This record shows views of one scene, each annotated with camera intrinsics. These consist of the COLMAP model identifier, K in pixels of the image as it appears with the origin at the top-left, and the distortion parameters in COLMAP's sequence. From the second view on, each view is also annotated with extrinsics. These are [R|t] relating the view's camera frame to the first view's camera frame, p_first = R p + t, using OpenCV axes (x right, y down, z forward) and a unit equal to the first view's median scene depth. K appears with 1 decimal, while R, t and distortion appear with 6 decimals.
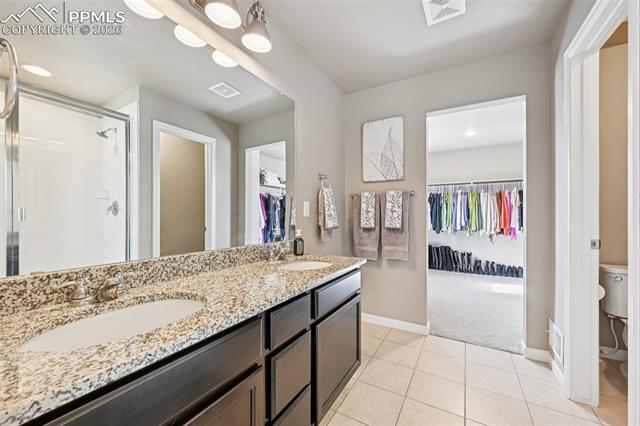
lens RADIAL K [[248.7, 0, 322.4], [0, 248.7, 216.5], [0, 0, 1]] dist [-0.000976, 0.000490]
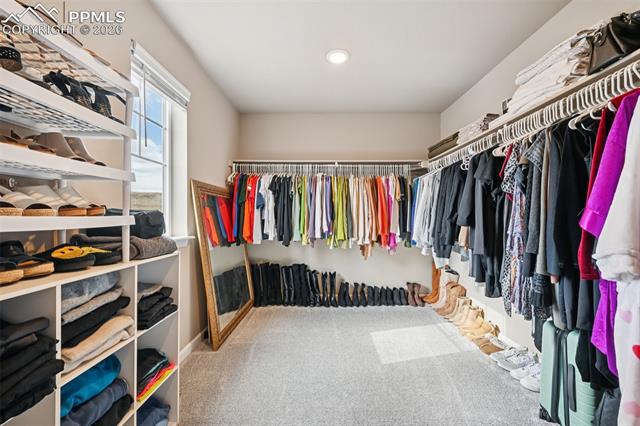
lens RADIAL K [[248.7, 0, 319.9], [0, 248.7, 216.4], [0, 0, 1]] dist [-0.000976, 0.000490]
pose [[0.873378, -0.001574, 0.487040, 0.261394], [0.000406, 0.999997, 0.002503, -0.000698], [-0.487043, -0.001988, 0.873376, 0.477893]]
